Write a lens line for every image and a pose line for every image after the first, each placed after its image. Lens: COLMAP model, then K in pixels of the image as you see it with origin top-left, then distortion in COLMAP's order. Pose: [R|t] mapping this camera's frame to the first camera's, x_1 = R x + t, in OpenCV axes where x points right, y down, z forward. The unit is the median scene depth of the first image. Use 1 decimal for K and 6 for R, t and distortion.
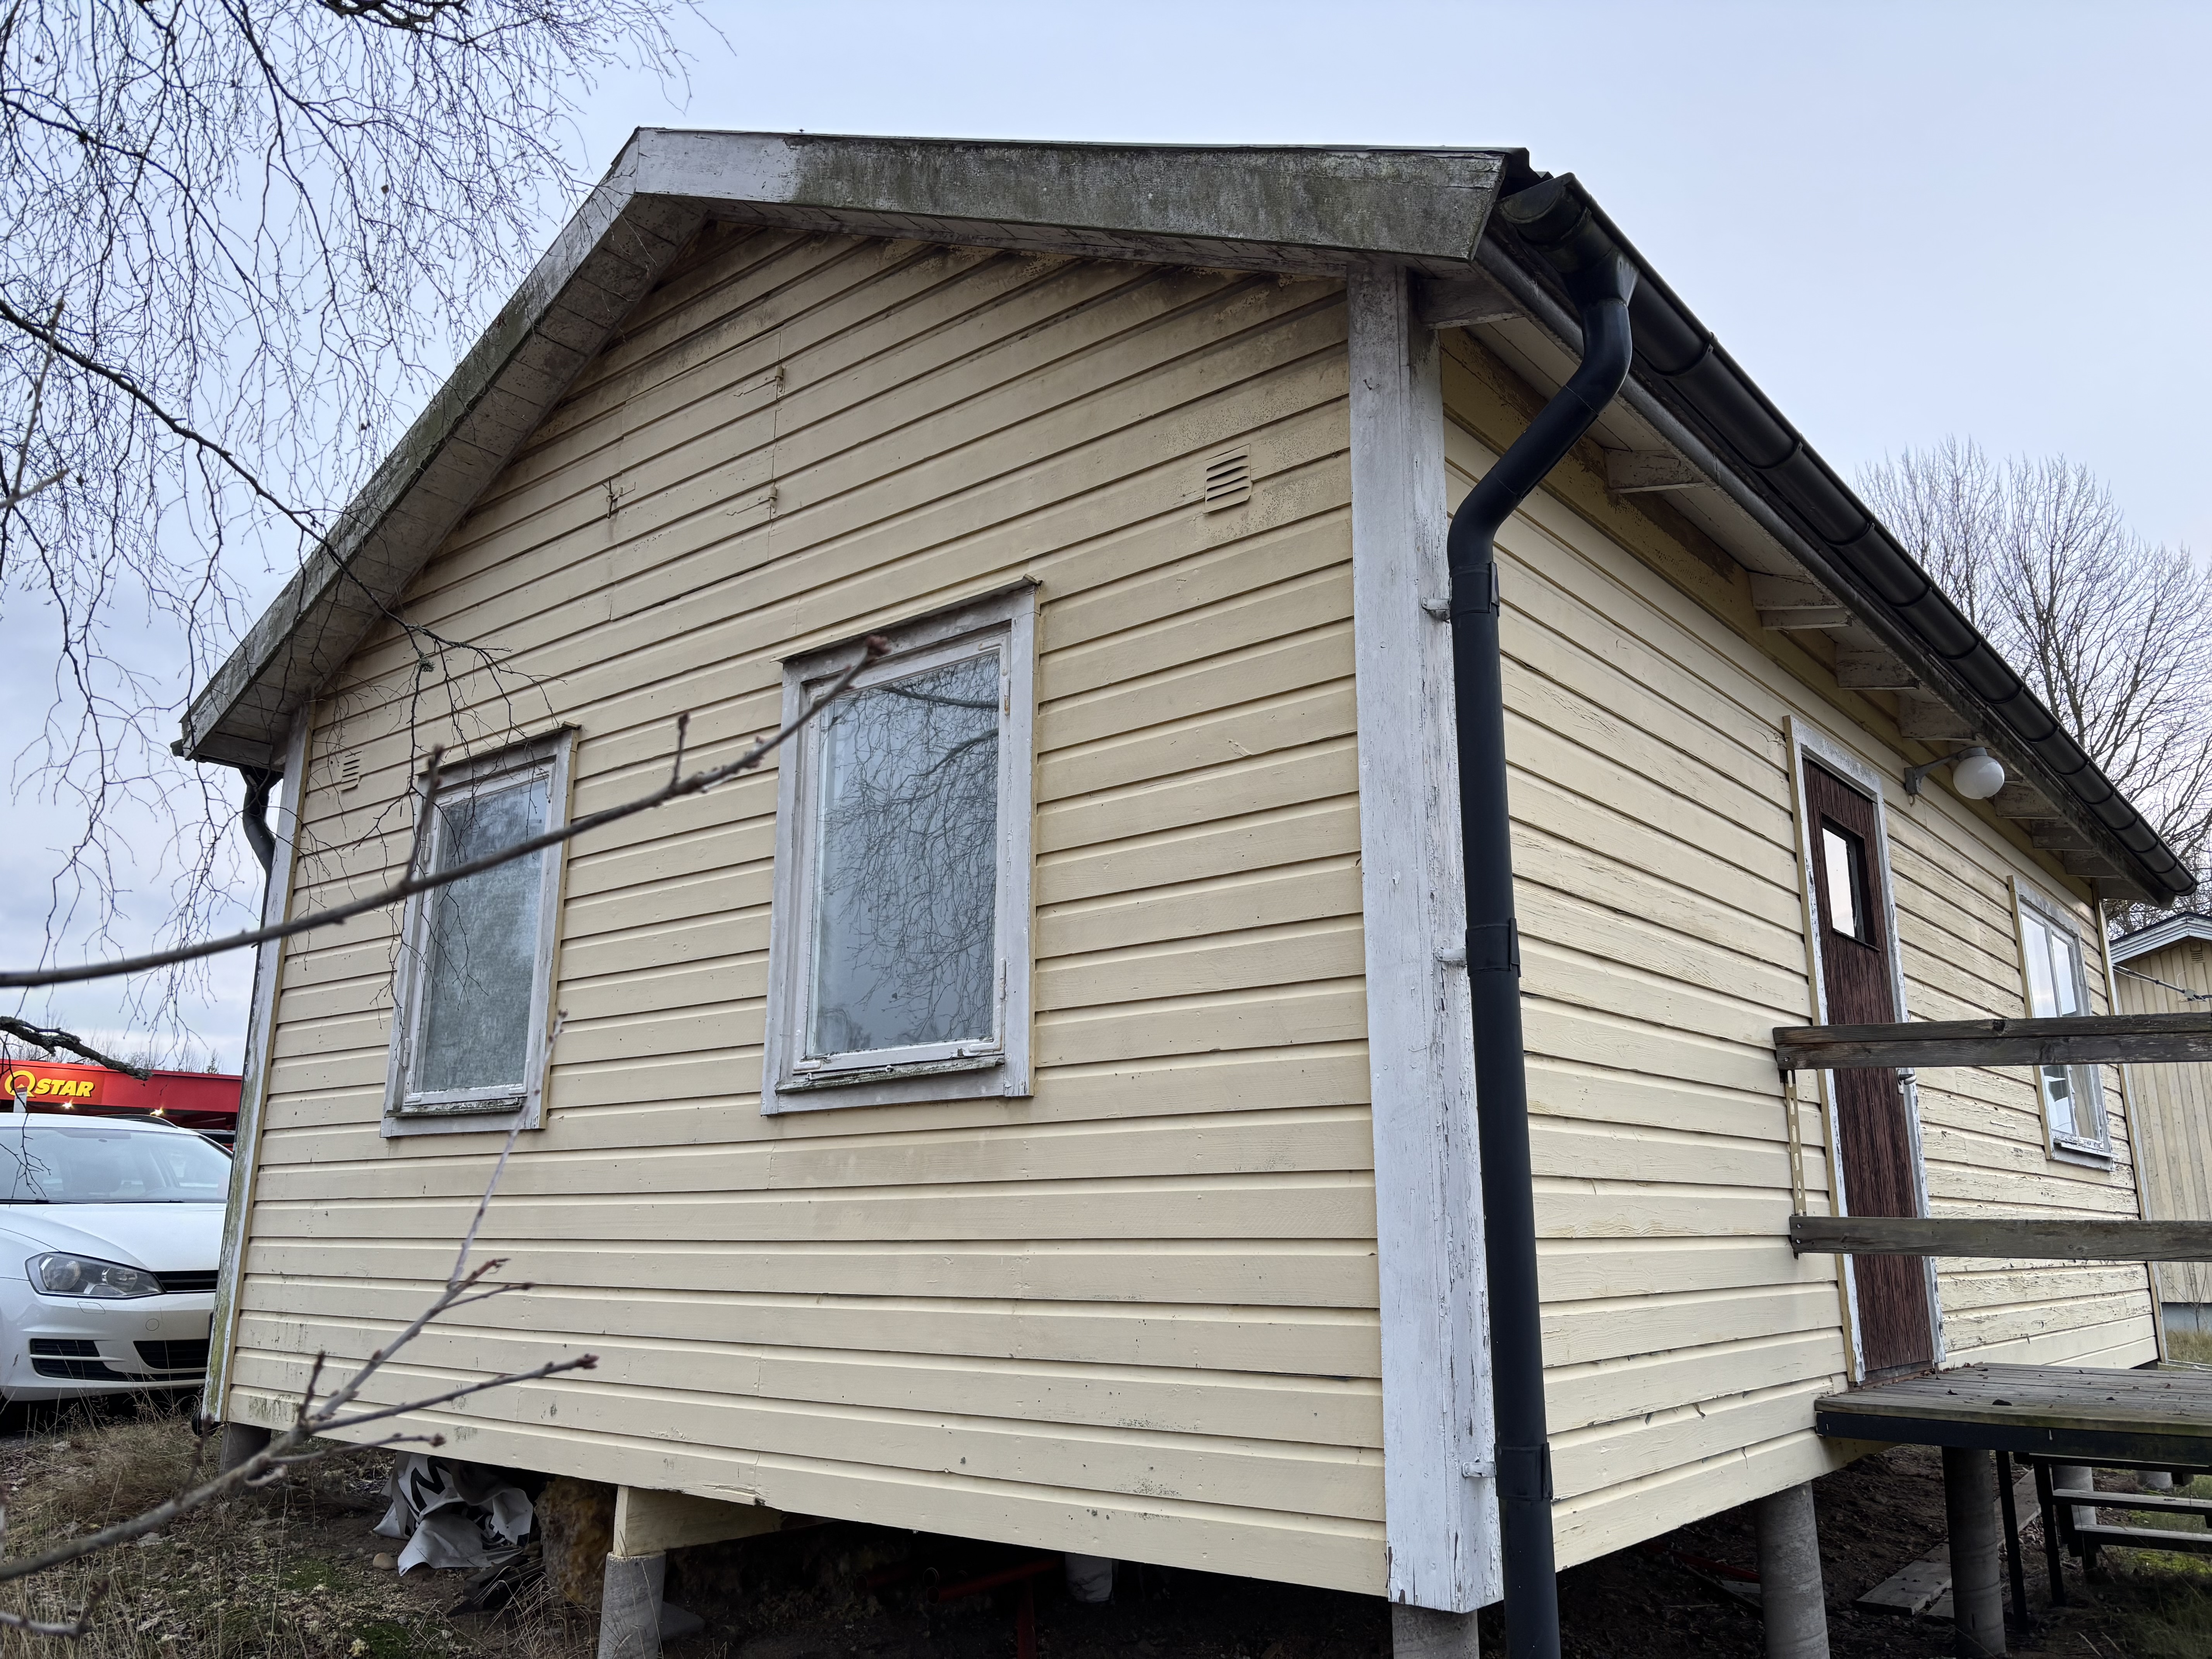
lens RADIAL K [[1675.6, 0, 1111.3], [0, 1675.6, 843.3], [0, 0, 1]] dist [0.072978, -0.082965]
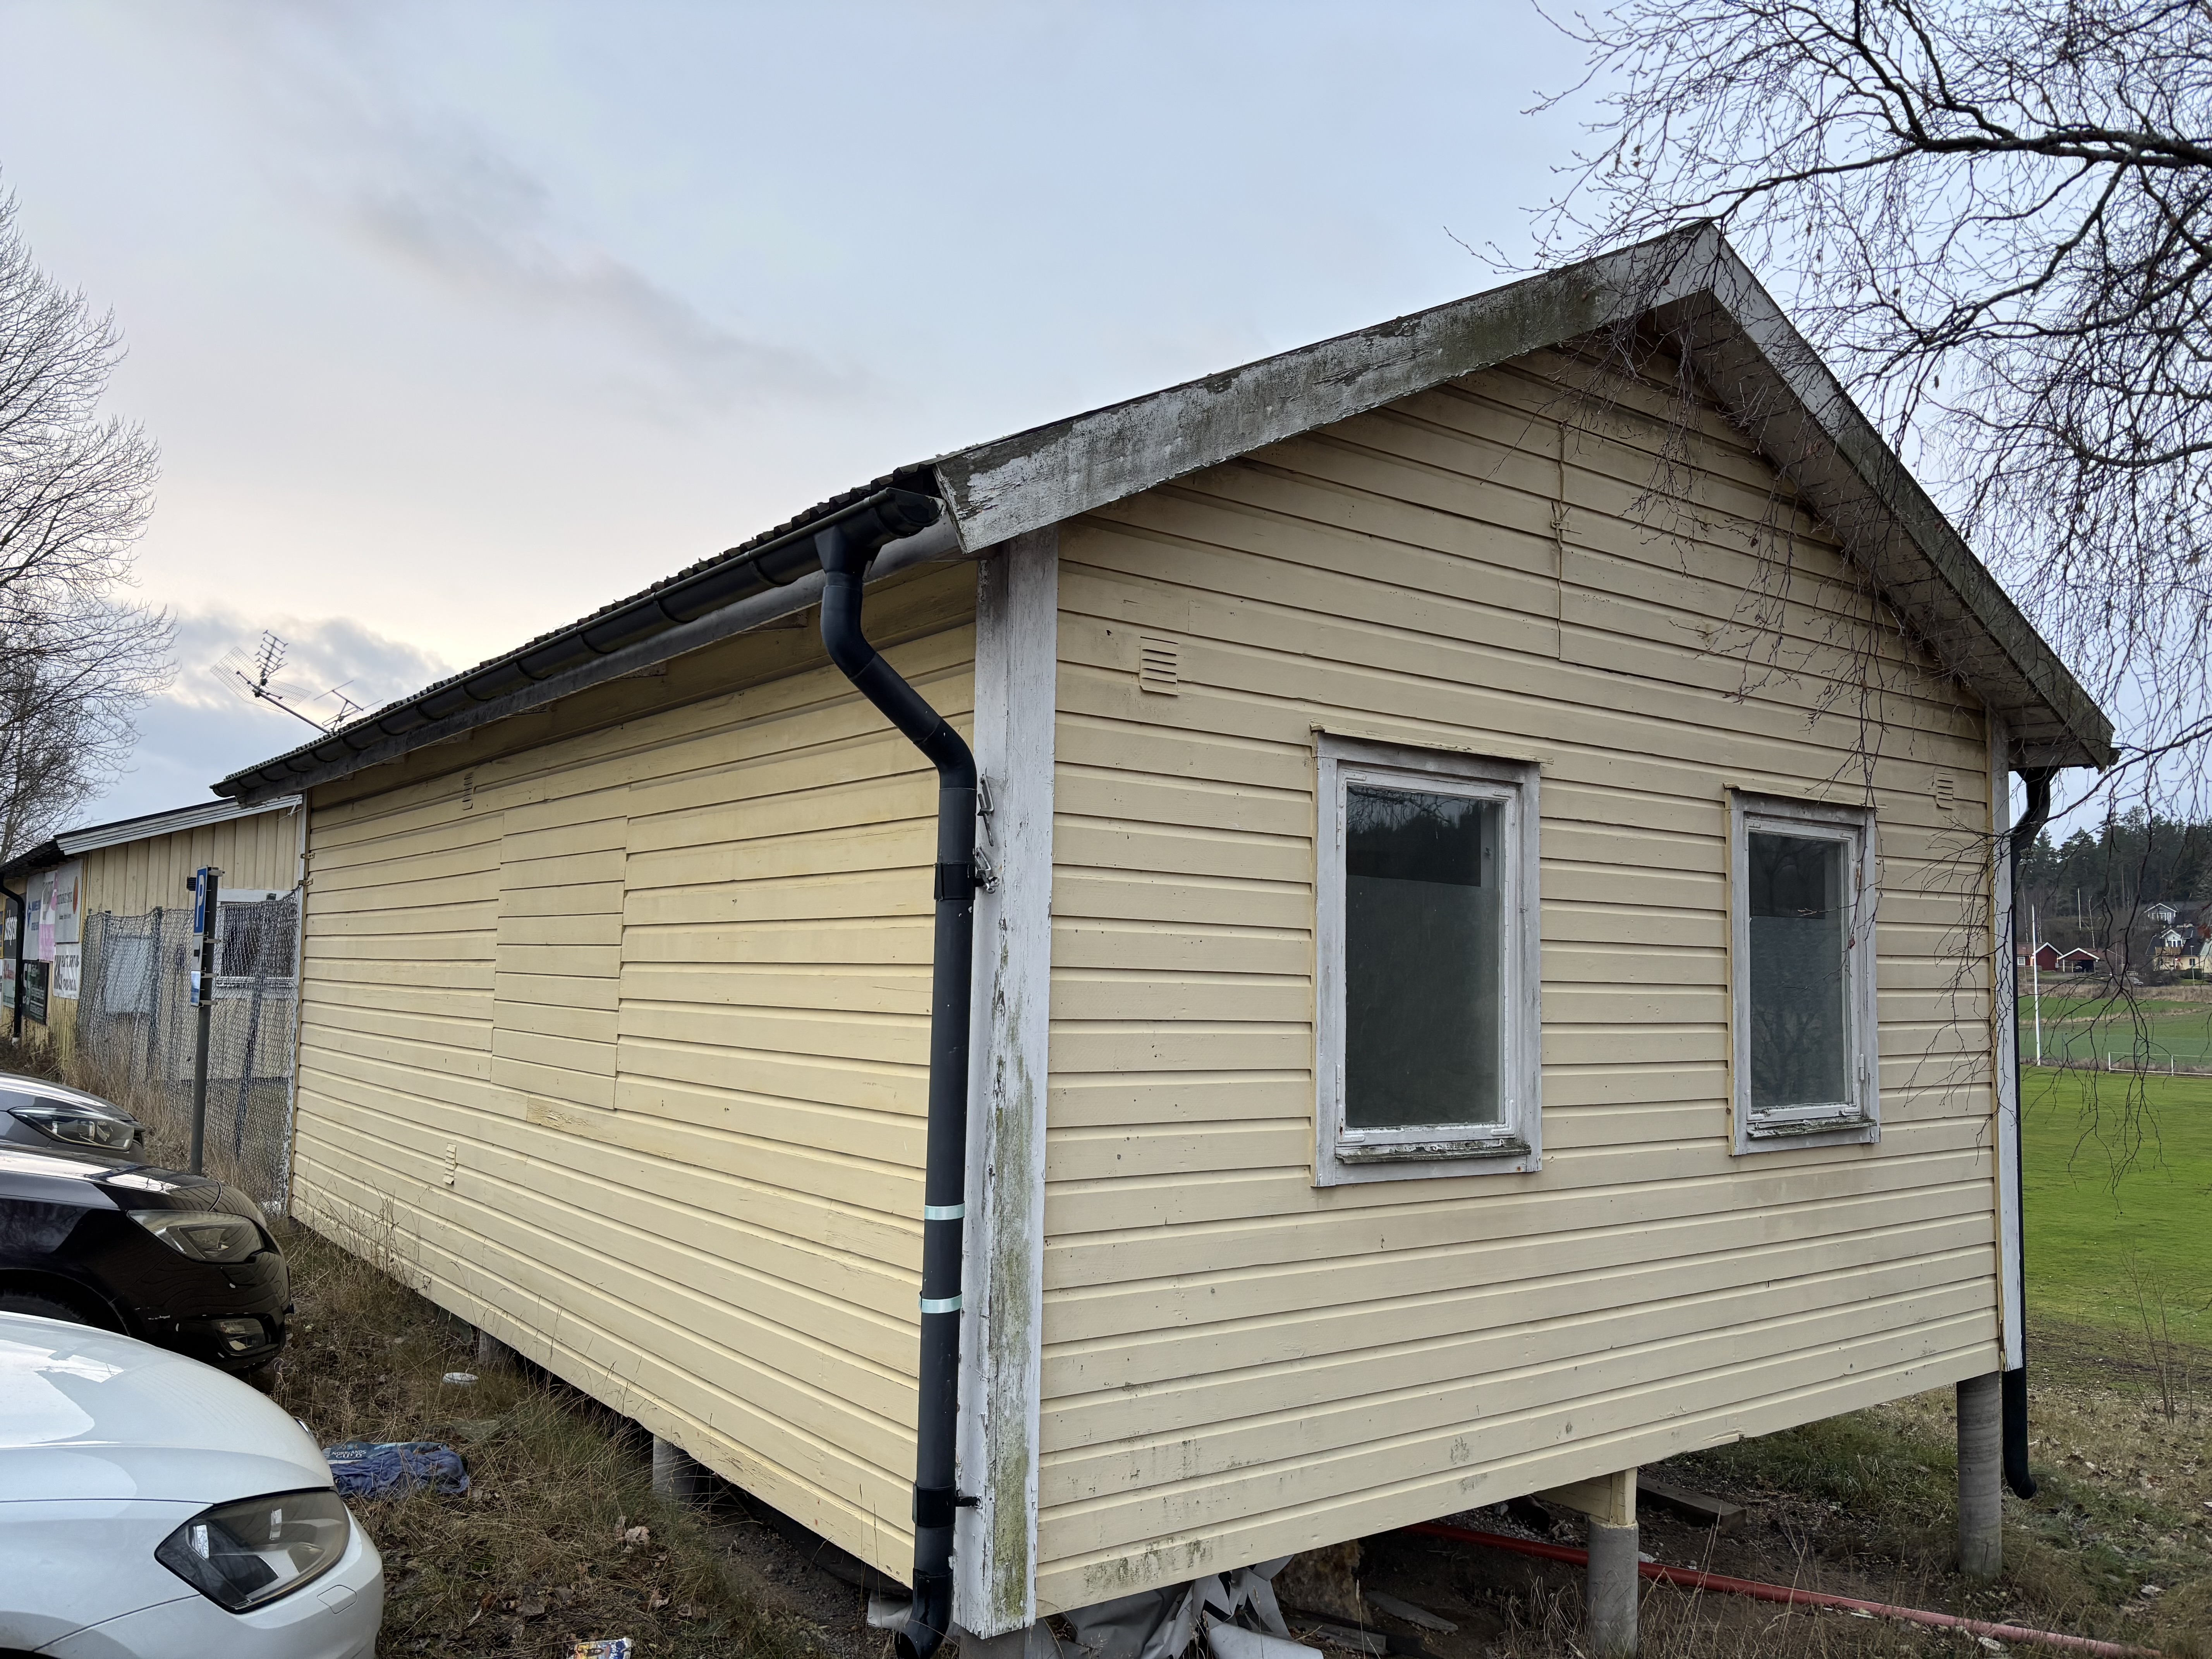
lens RADIAL K [[1675.6, 0, 1111.3], [0, 1675.6, 843.3], [0, 0, 1]] dist [0.072978, -0.082965]
pose [[0.225801, 0.066685, 0.971888, -1.412068], [-0.241848, 0.970259, -0.010384, 0.051125], [-0.943676, -0.232705, 0.235213, 1.062091]]
